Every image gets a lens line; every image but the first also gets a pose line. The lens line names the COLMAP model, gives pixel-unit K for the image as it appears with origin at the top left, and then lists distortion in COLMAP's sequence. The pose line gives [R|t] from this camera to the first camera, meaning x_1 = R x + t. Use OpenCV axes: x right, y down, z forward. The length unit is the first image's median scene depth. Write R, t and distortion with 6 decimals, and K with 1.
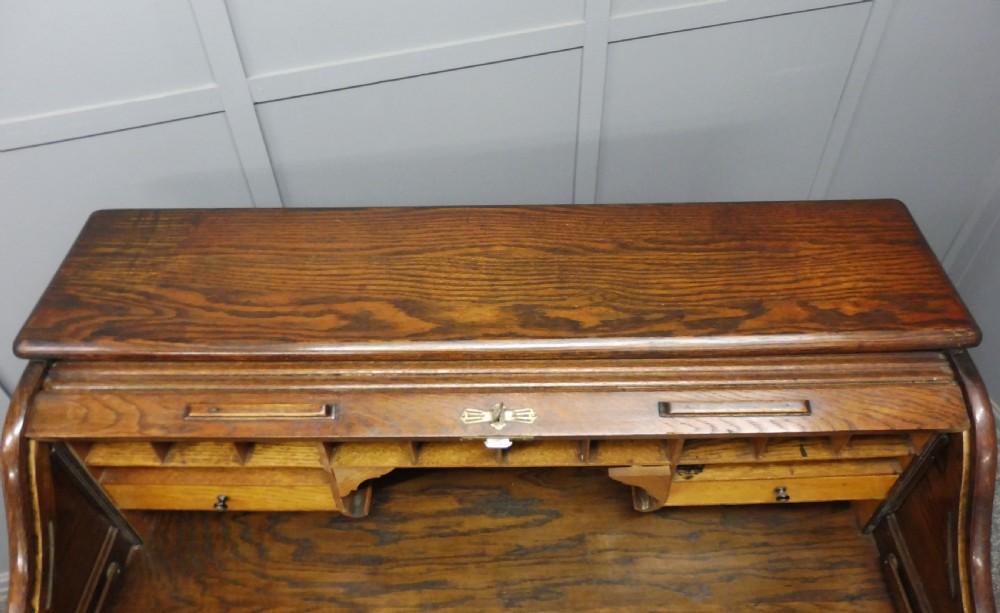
lens RADIAL K [[731.5, 0, 509.4], [0, 731.5, 268.7], [0, 0, 1]] dist [-0.079706, 0.044983]
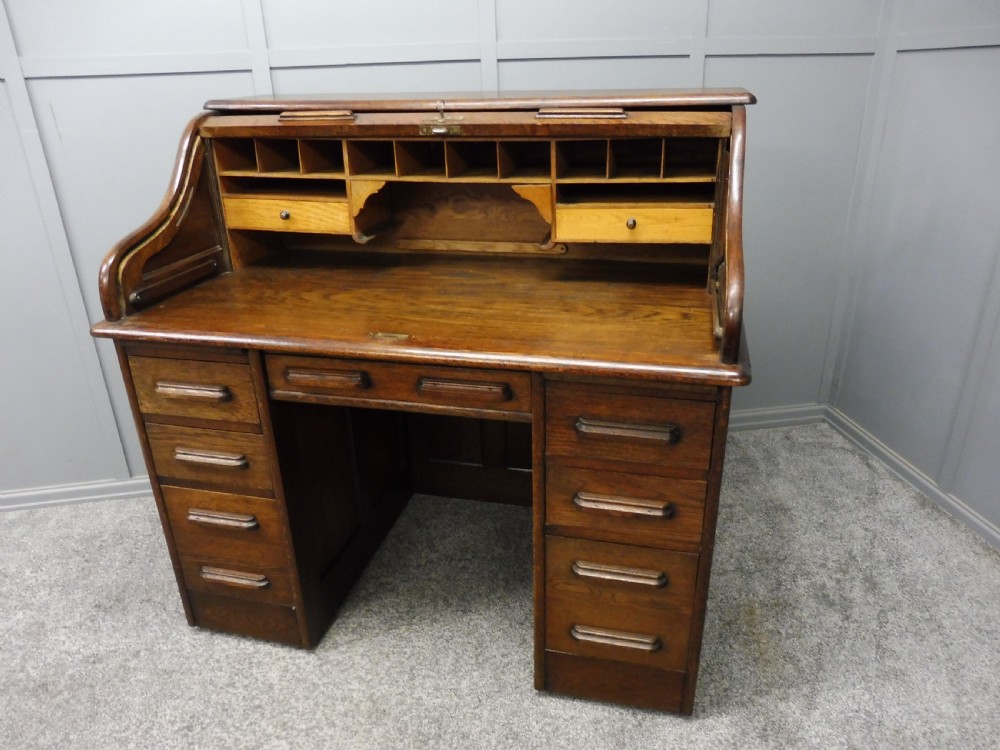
lens RADIAL K [[727.0, 0, 508.0], [0, 727.0, 383.4], [0, 0, 1]] dist [-0.054358, 0.024921]
pose [[0.969491, 0.086163, -0.229483, 0.474300], [-0.155184, 0.940431, -0.302501, 1.042251], [0.189749, 0.328884, 0.925111, -0.280555]]
